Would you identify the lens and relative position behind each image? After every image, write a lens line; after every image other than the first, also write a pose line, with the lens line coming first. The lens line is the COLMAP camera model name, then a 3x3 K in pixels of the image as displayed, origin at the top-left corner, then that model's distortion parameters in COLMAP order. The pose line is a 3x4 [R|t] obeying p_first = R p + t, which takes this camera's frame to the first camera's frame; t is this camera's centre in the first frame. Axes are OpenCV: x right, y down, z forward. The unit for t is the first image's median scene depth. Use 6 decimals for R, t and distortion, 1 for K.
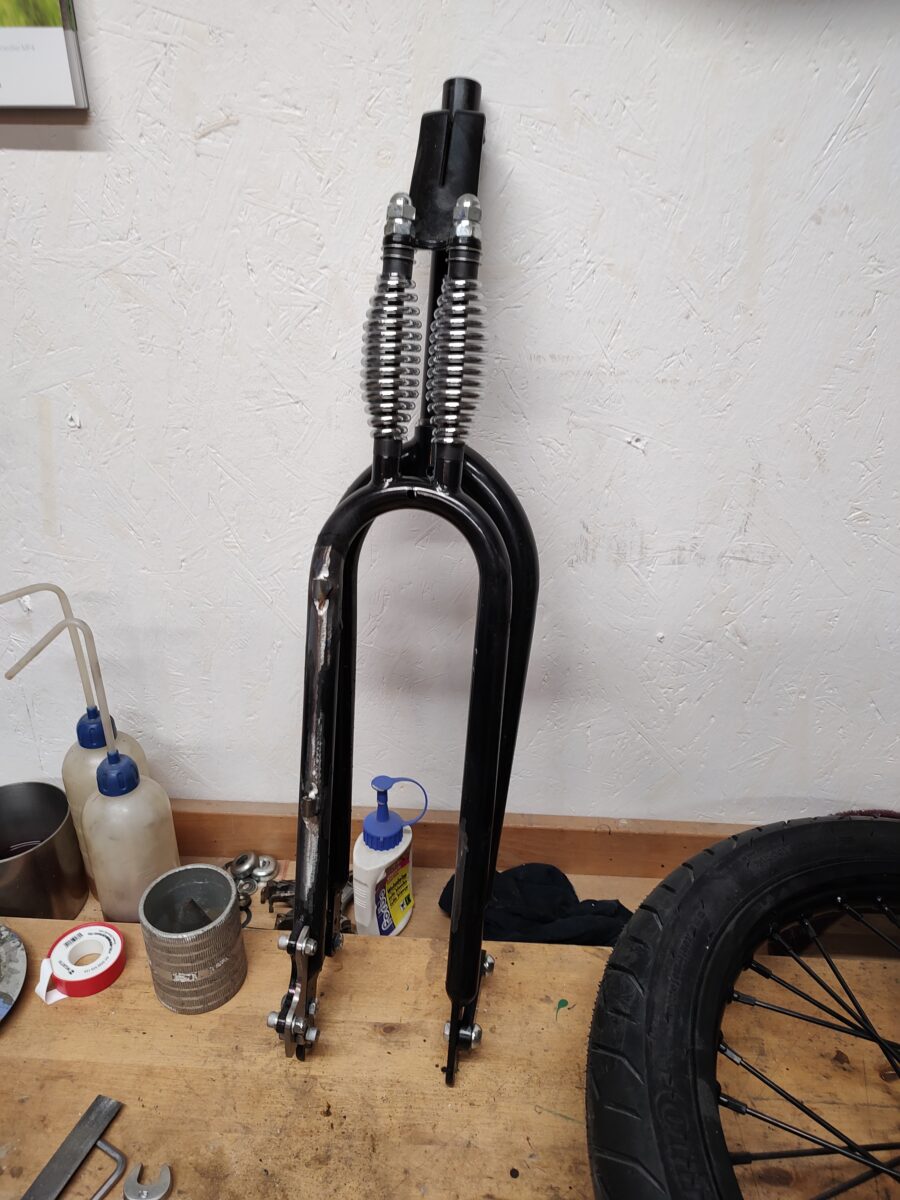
lens RADIAL K [[862.6, 0, 435.2], [0, 862.6, 582.4], [0, 0, 1]] dist [-0.024787, 0.005885]
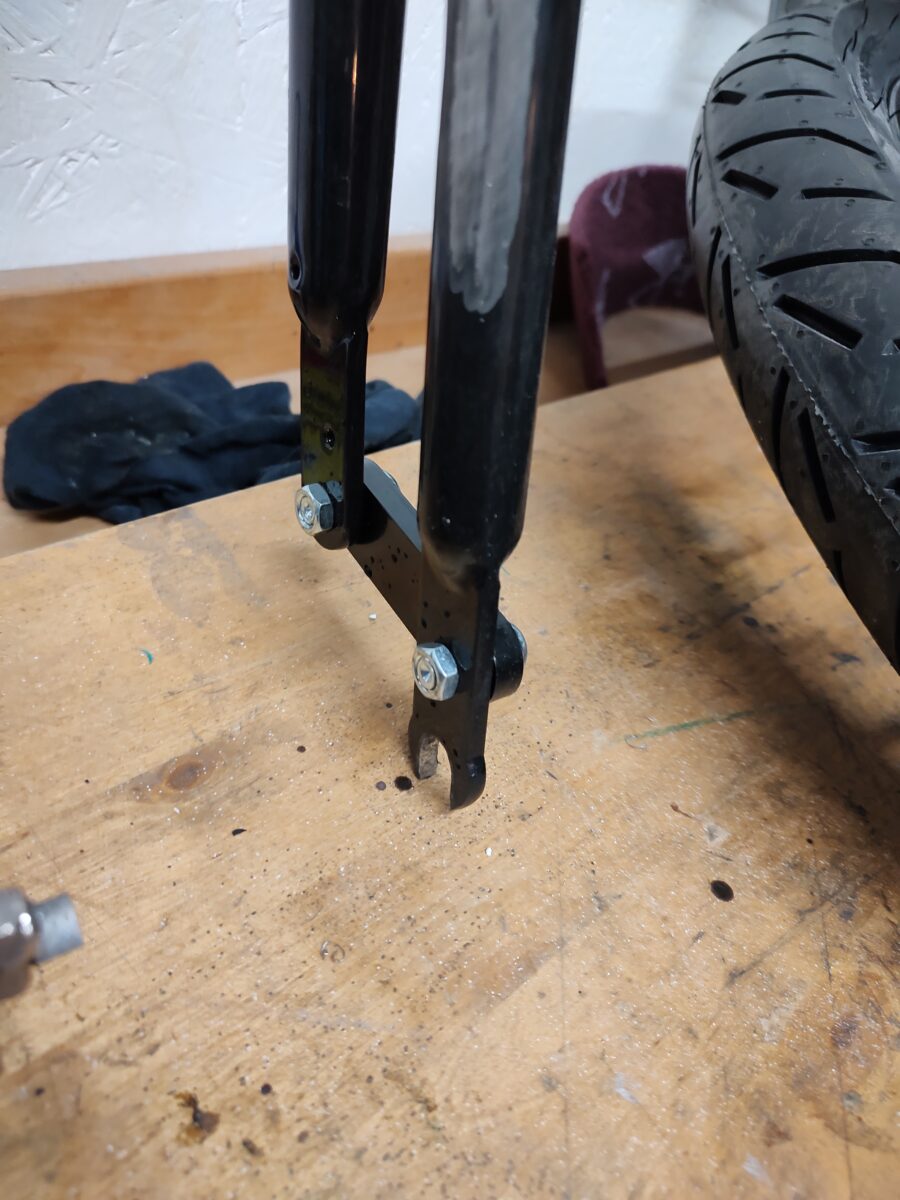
lens RADIAL K [[898.3, 0, 455.4], [0, 898.3, 606.4], [0, 0, 1]] dist [-0.027190, -0.003584]
pose [[0.679328, -0.364682, 0.636805, -0.174888], [0.087878, 0.901960, 0.422783, 0.344400], [-0.728554, -0.231247, 0.644774, 0.748083]]
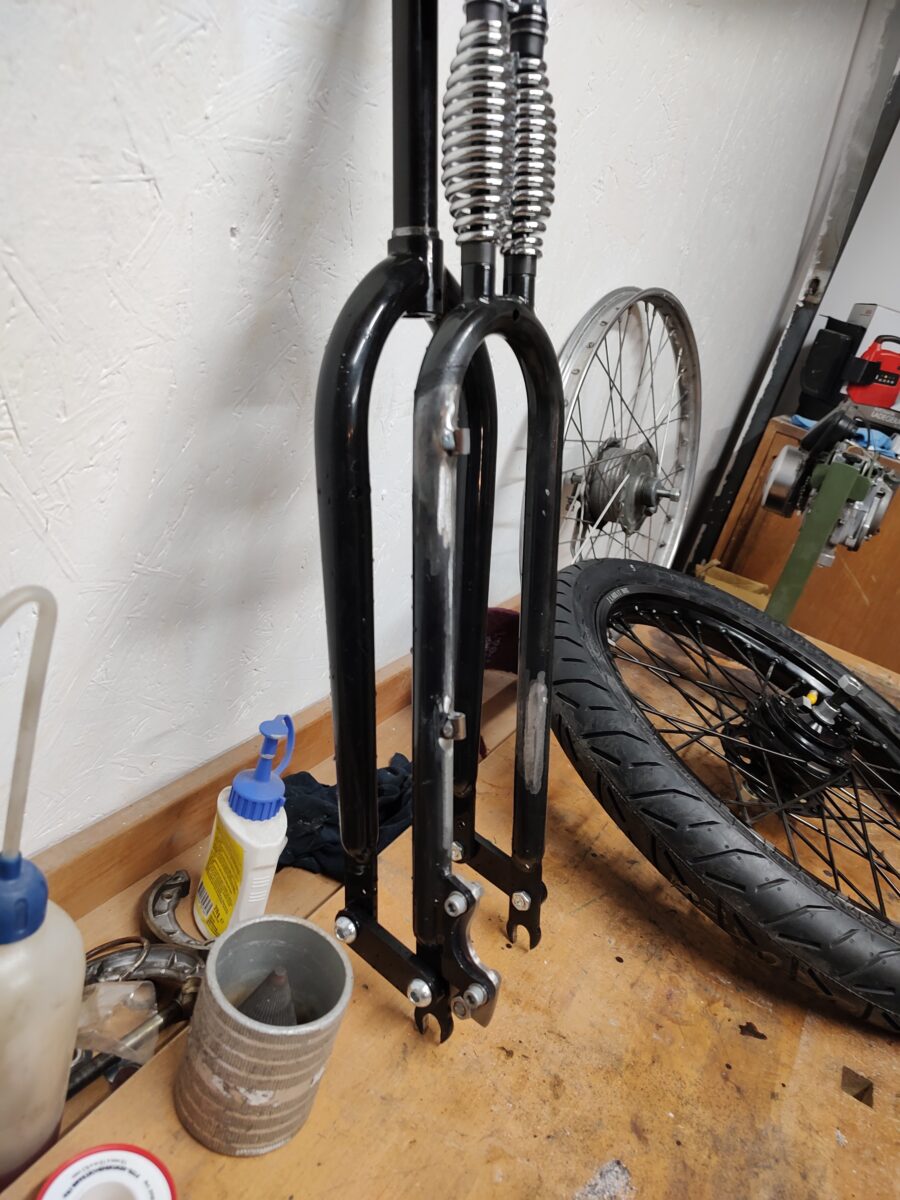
lens RADIAL K [[862.6, 0, 452.4], [0, 862.6, 591.2], [0, 0, 1]] dist [-0.024787, 0.005885]
pose [[0.409800, -0.242717, 0.879291, -0.746887], [0.138616, 0.969324, 0.202967, -0.020683], [-0.901582, 0.038708, 0.430873, 0.609938]]
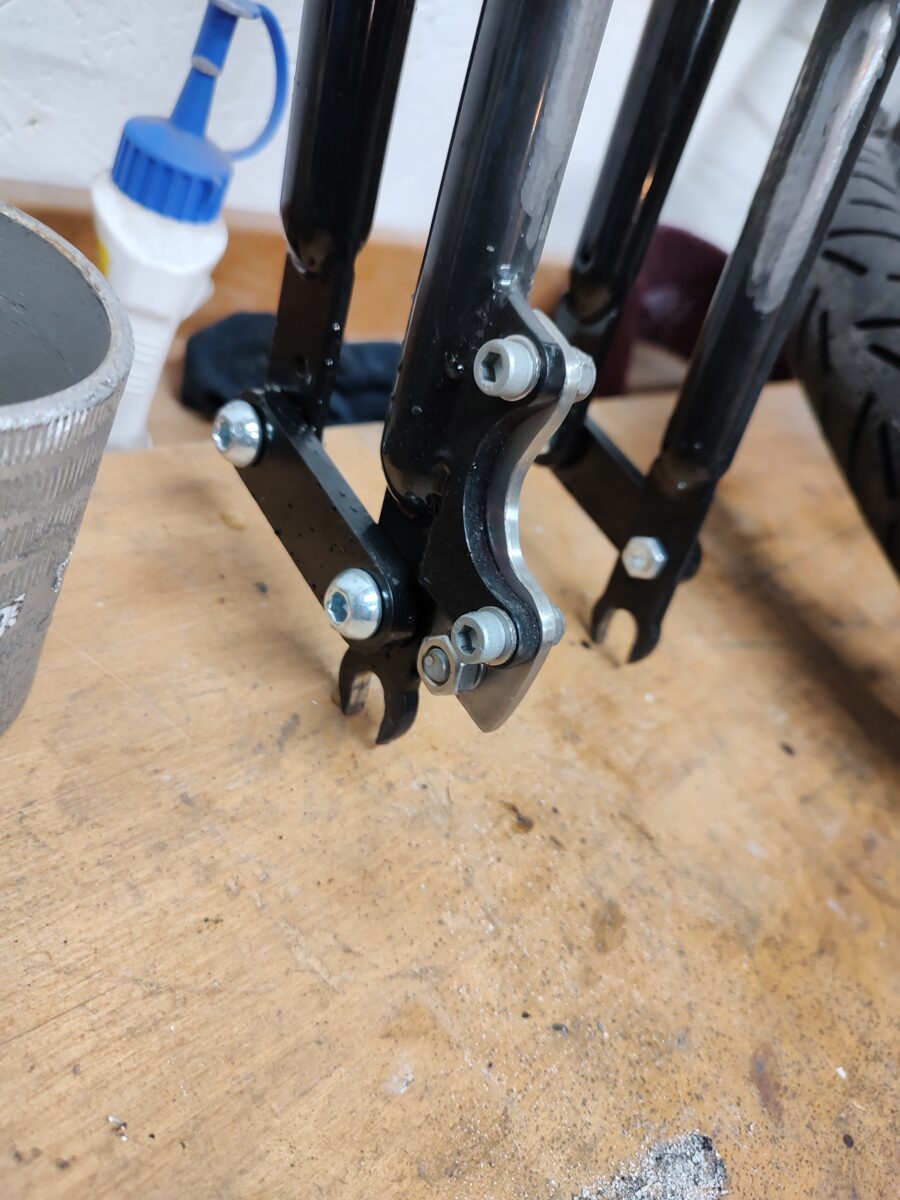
lens RADIAL K [[898.3, 0, 451.1], [0, 898.3, 614.1], [0, 0, 1]] dist [-0.027190, -0.003584]
pose [[0.599433, -0.273202, 0.752357, -0.388769], [-0.105268, 0.904874, 0.412457, 0.349844], [-0.793473, -0.326440, 0.513652, 0.790755]]
